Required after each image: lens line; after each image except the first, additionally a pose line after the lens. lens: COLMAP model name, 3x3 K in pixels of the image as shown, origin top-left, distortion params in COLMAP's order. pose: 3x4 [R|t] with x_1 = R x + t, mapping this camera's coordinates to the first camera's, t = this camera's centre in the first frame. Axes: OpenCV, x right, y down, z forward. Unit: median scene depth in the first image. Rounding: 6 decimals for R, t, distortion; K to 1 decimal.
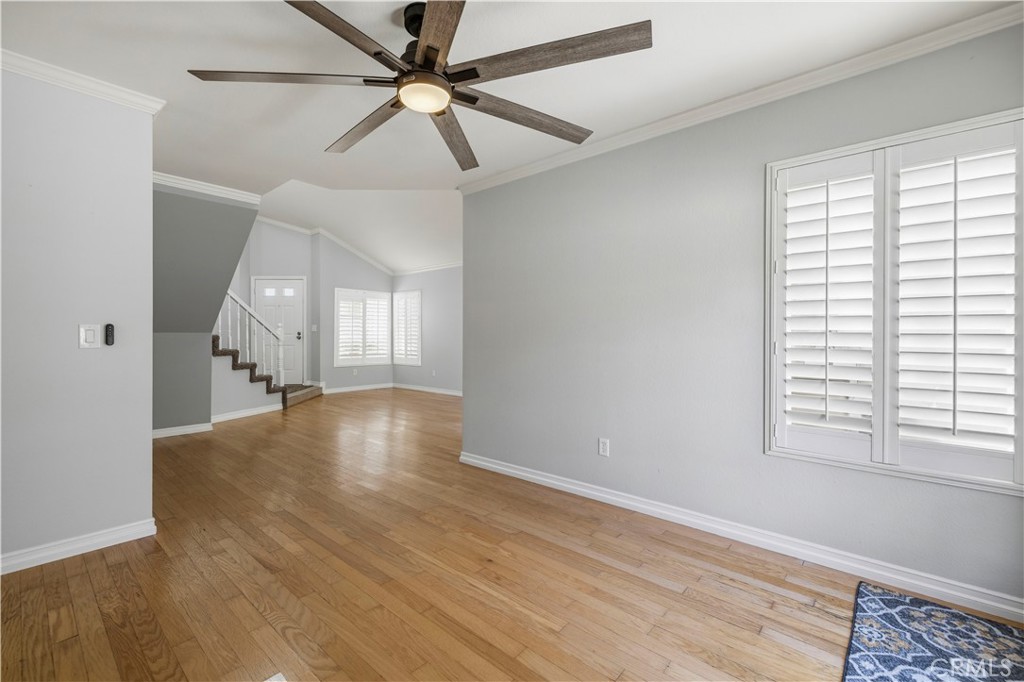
lens RADIAL K [[433.9, 0, 507.6], [0, 433.9, 336.5], [0, 0, 1]] dist [0.002753, 0.000352]
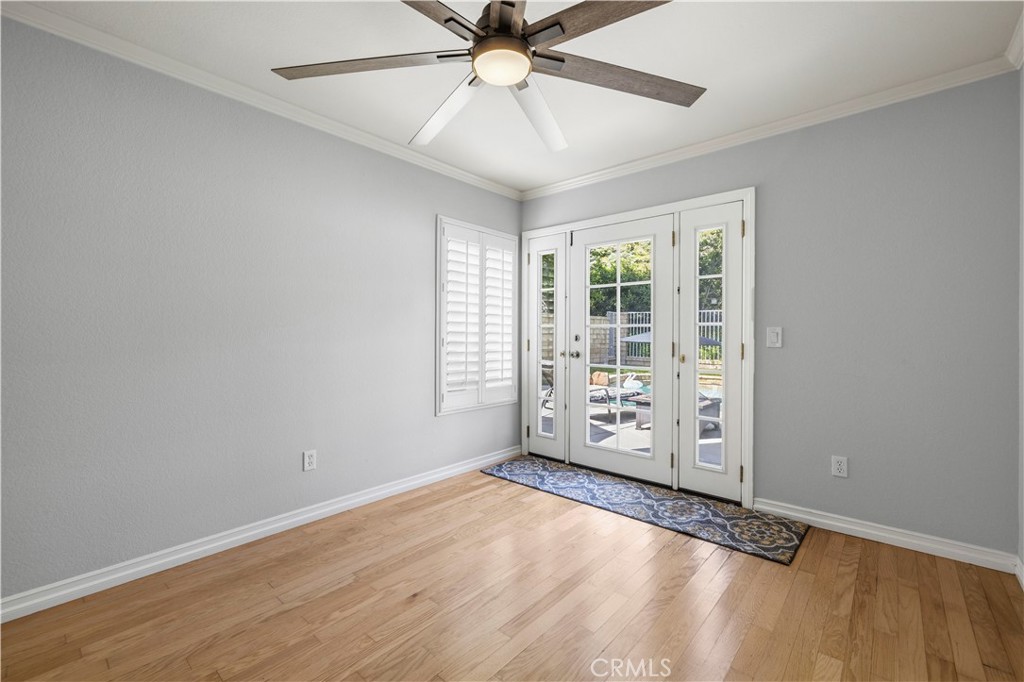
lens RADIAL K [[433.9, 0, 507.6], [0, 433.9, 336.5], [0, 0, 1]] dist [0.002753, 0.000352]
pose [[0.008064, -0.009923, 0.999918, -0.672826], [0.001521, 0.999950, 0.009911, -0.005615], [-0.999966, 0.001441, 0.008078, 0.603881]]
